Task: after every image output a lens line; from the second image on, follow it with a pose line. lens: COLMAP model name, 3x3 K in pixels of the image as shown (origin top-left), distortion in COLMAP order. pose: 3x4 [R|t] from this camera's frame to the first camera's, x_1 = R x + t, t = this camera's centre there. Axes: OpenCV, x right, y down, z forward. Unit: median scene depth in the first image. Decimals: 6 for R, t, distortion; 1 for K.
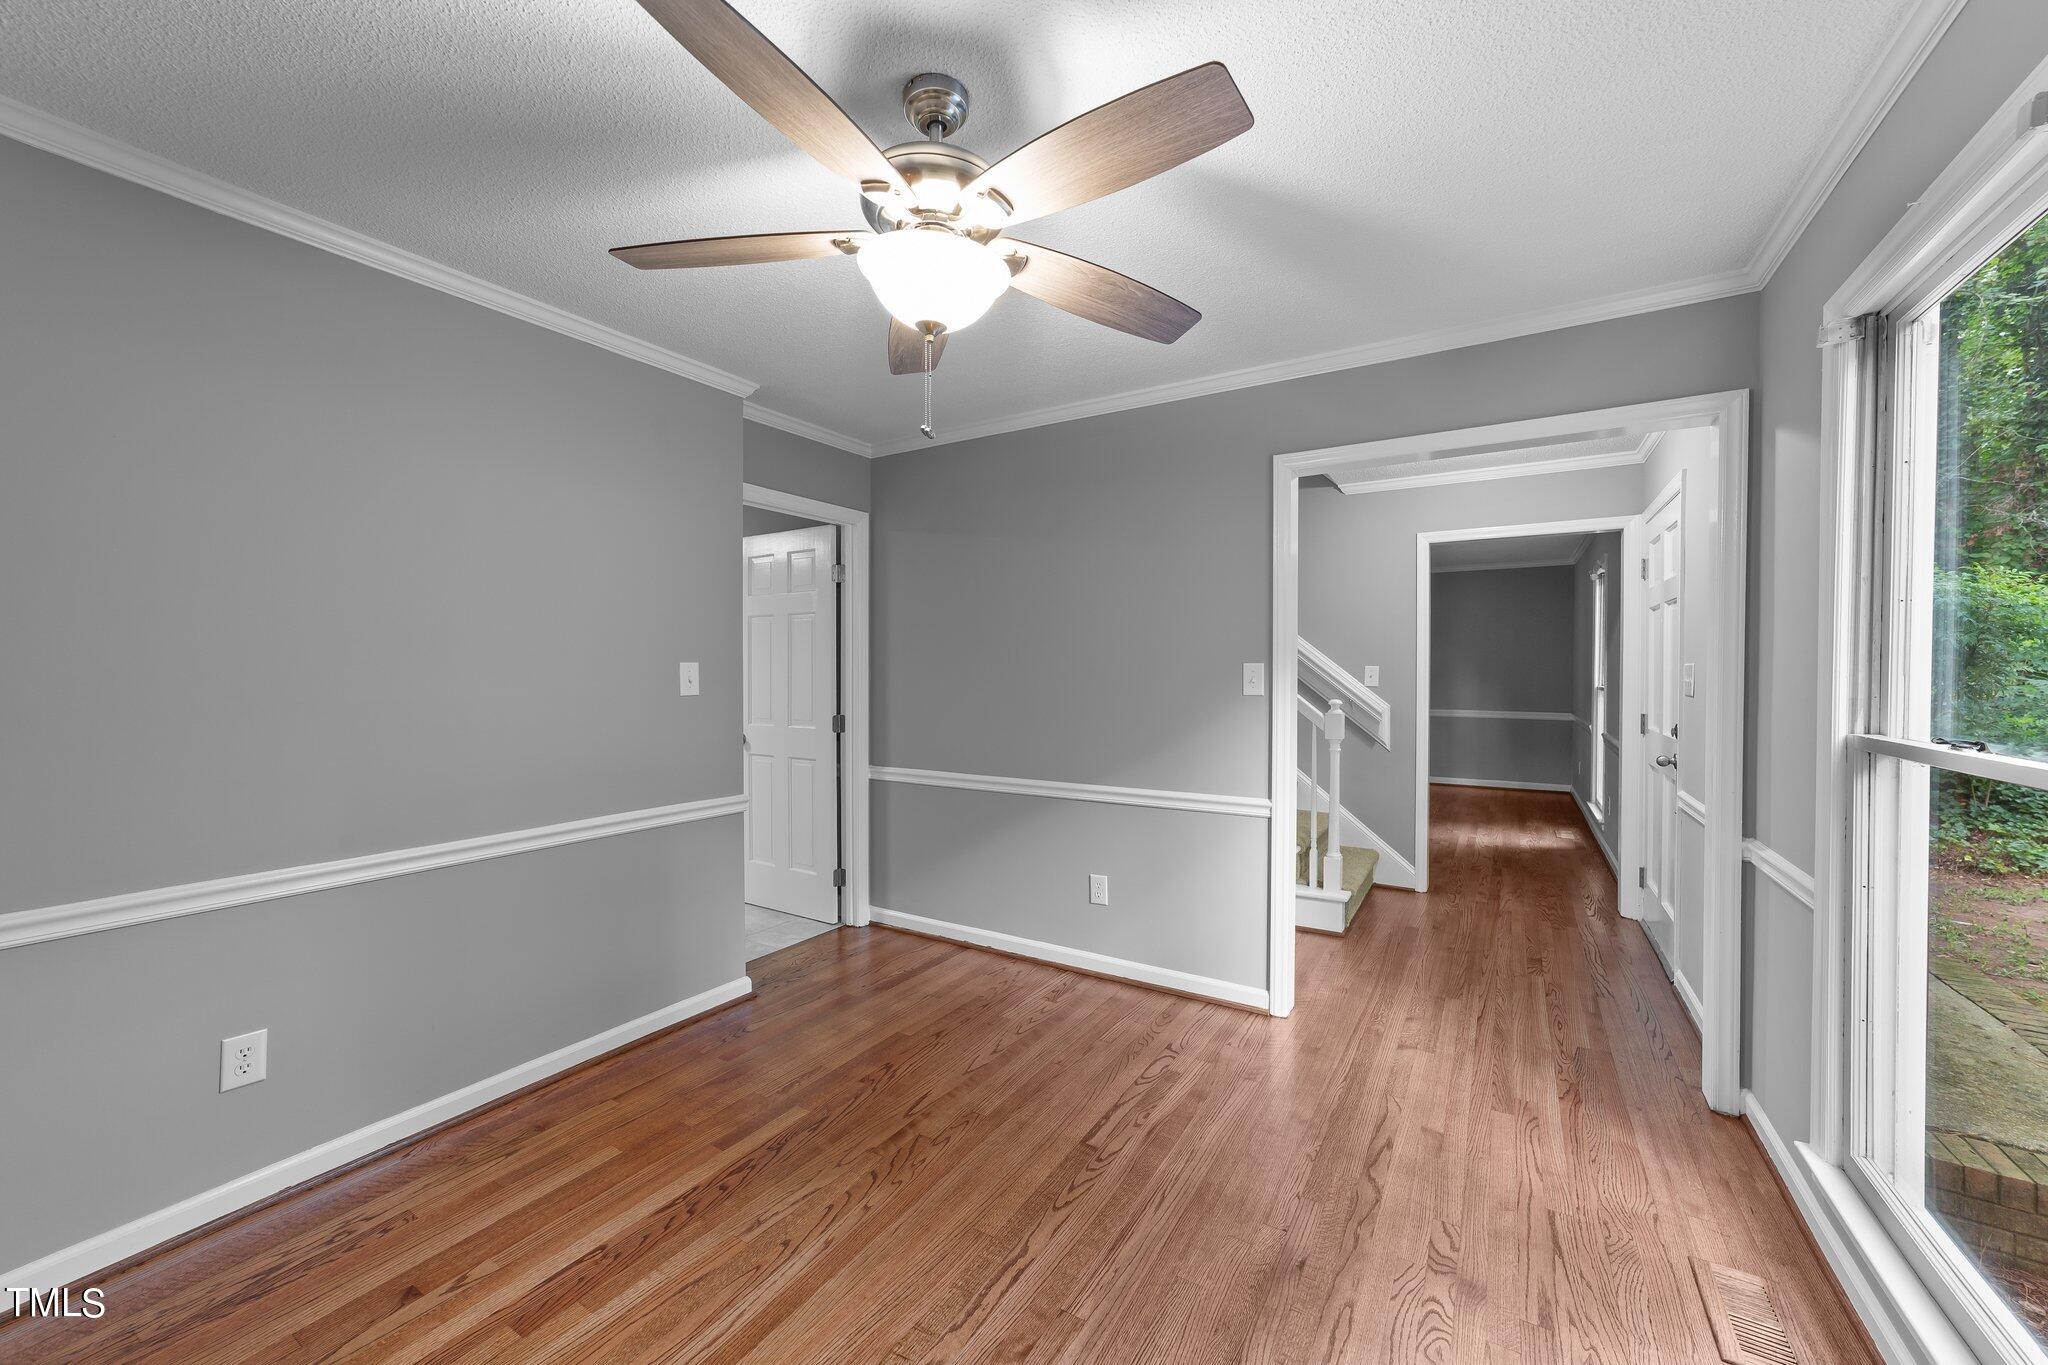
lens RADIAL K [[788.0, 0, 1022.3], [0, 788.0, 677.8], [0, 0, 1]] dist [-0.018128, 0.007514]
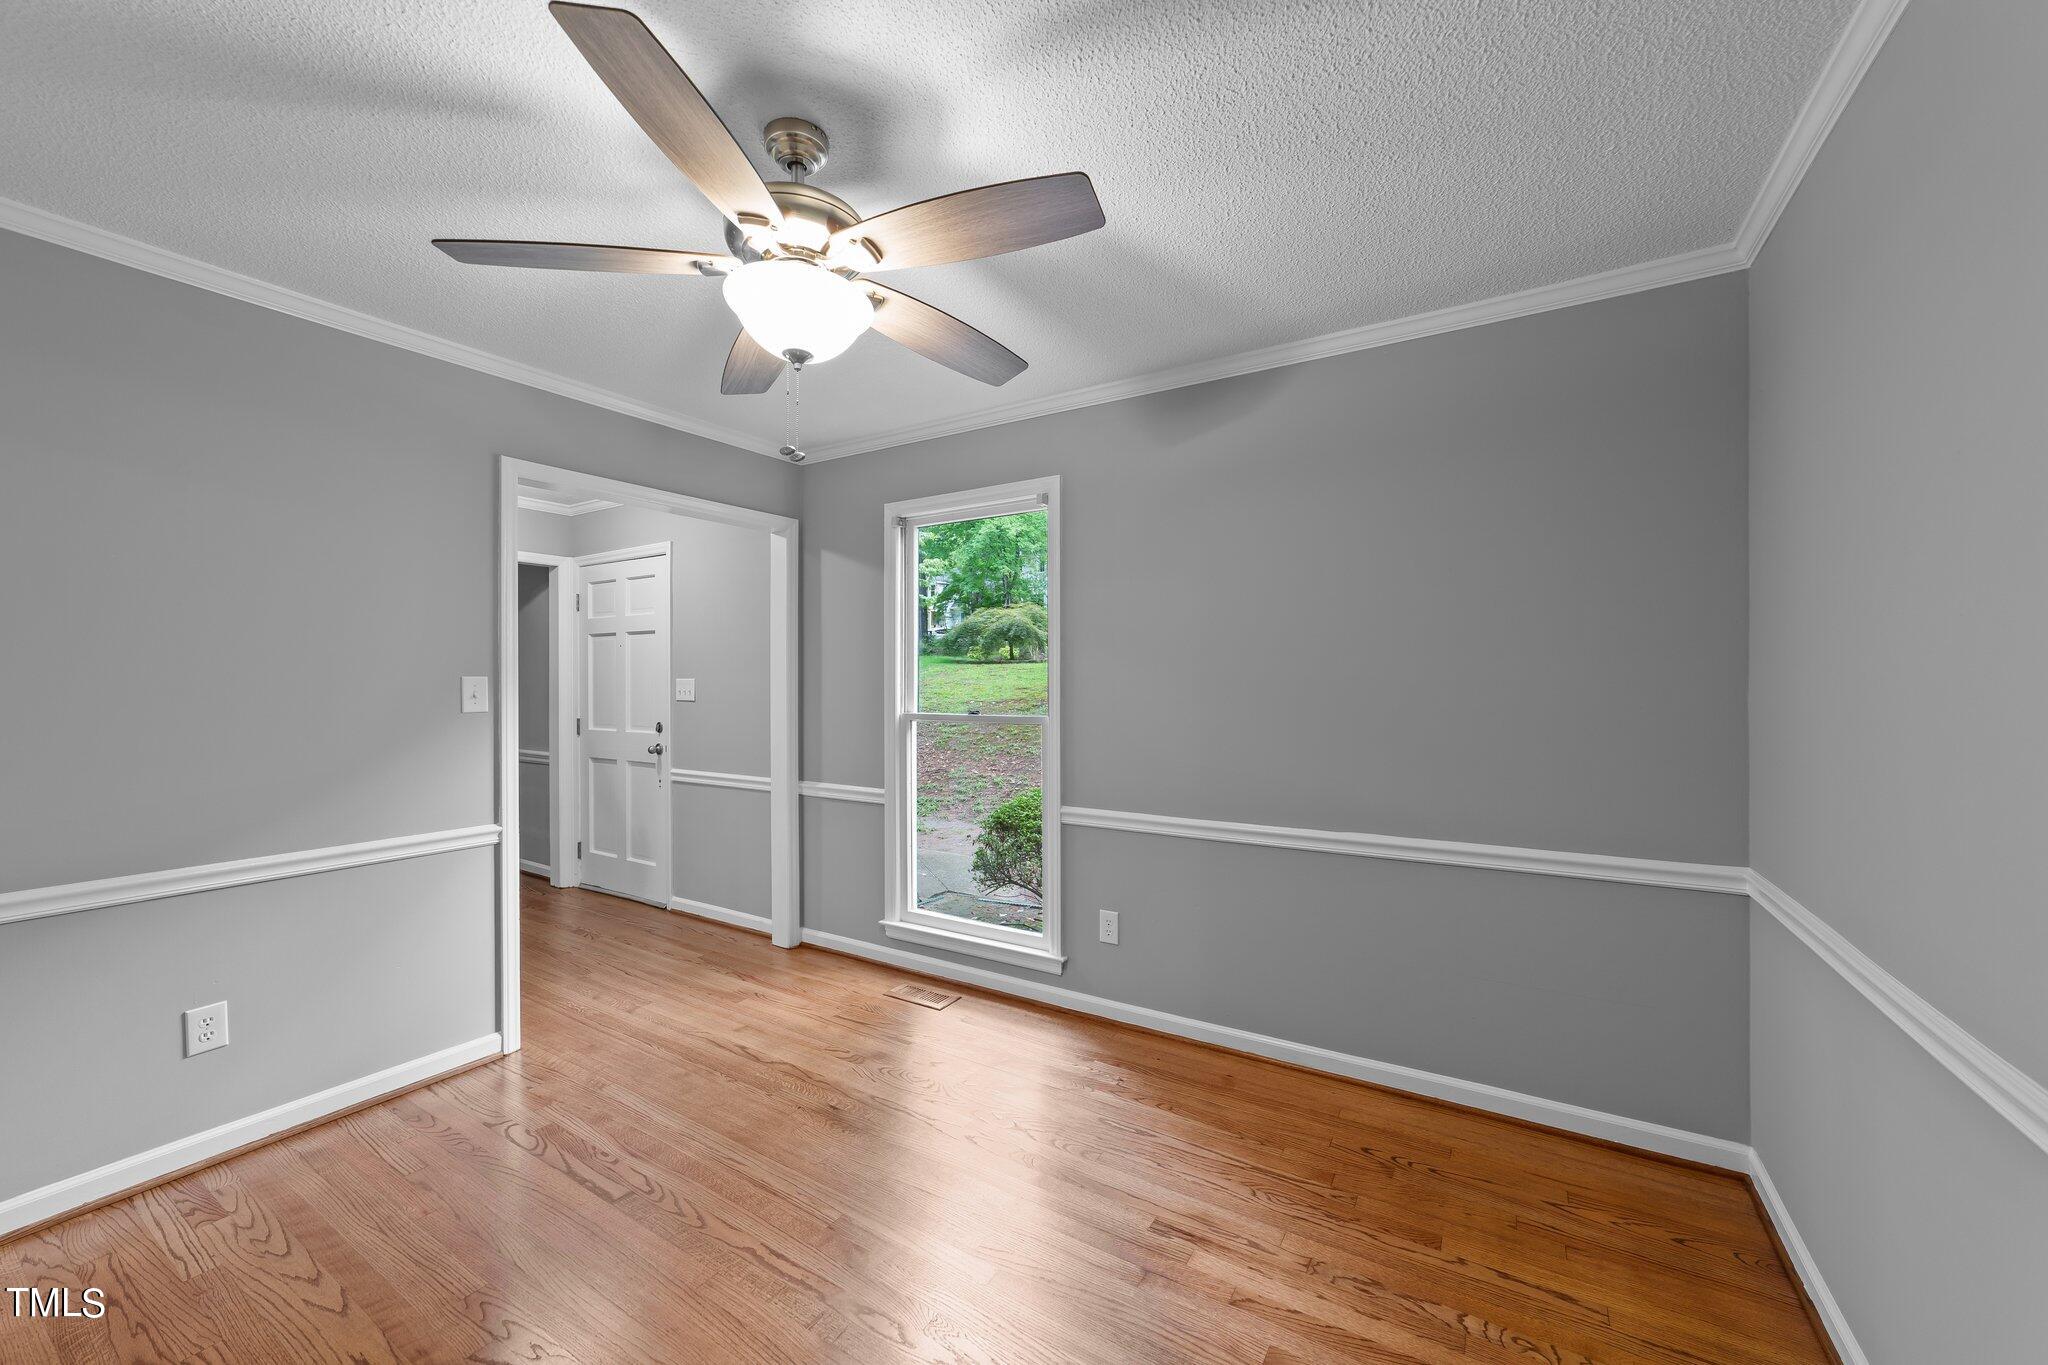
lens RADIAL K [[788.0, 0, 1036.1], [0, 788.0, 679.3], [0, 0, 1]] dist [-0.018128, 0.007514]
pose [[-0.002734, 0.001177, 0.999996, -0.779493], [0.012458, 0.999922, -0.001143, -0.009670], [-0.999919, 0.012454, -0.002748, 0.465636]]
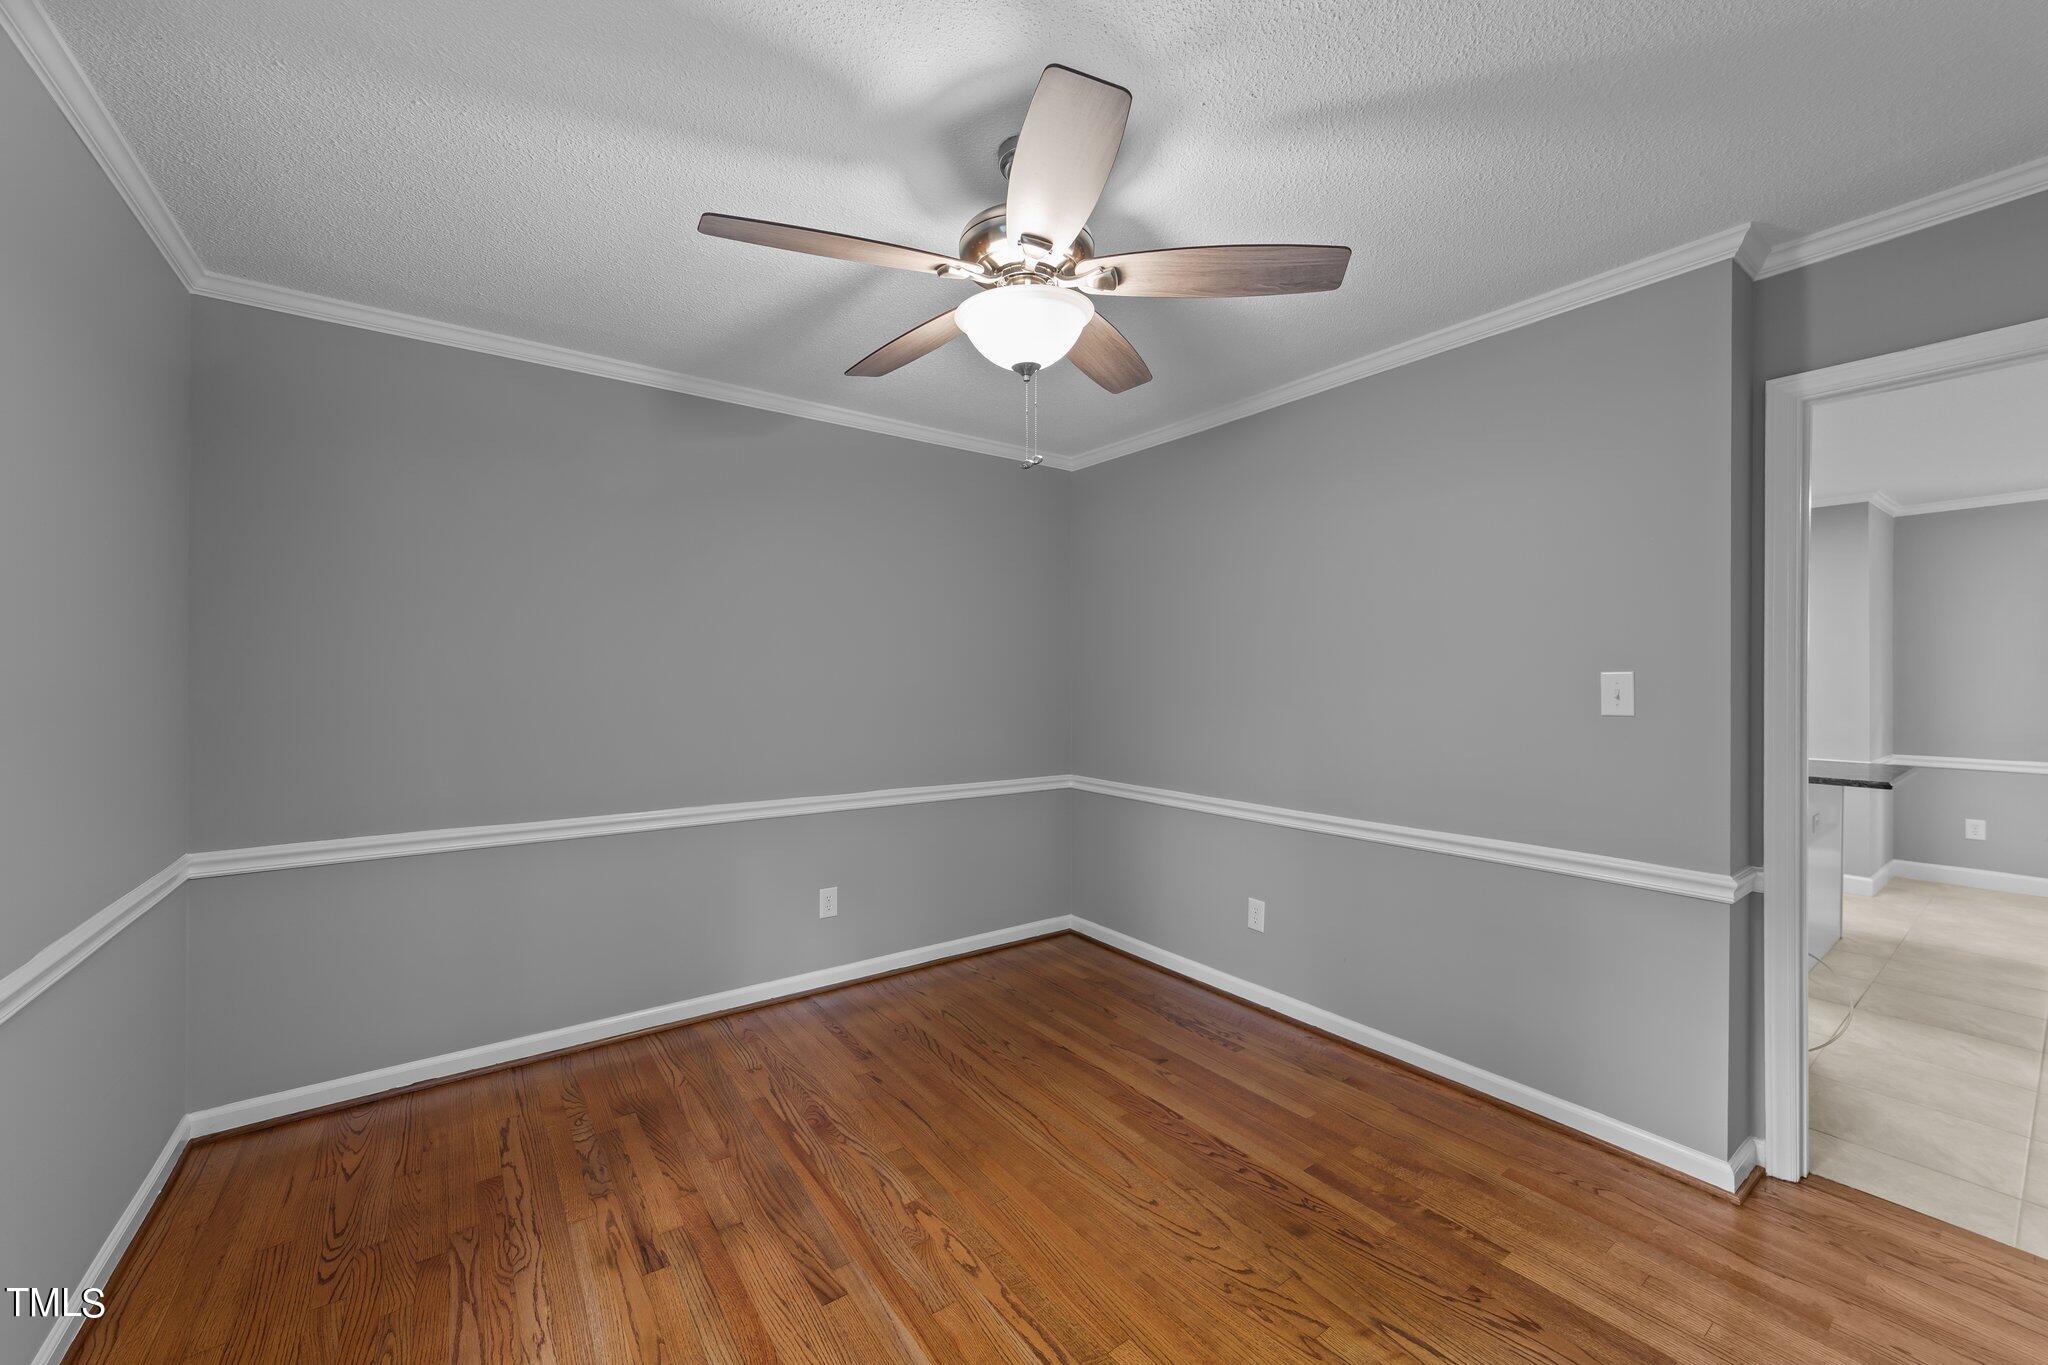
lens RADIAL K [[788.0, 0, 1026.5], [0, 788.0, 677.3], [0, 0, 1]] dist [-0.018128, 0.007514]
pose [[-0.375898, -0.004009, -0.926652, 0.603881], [-0.010186, 0.999948, -0.000194, -0.009471], [0.926605, 0.009366, -0.375919, 0.953012]]
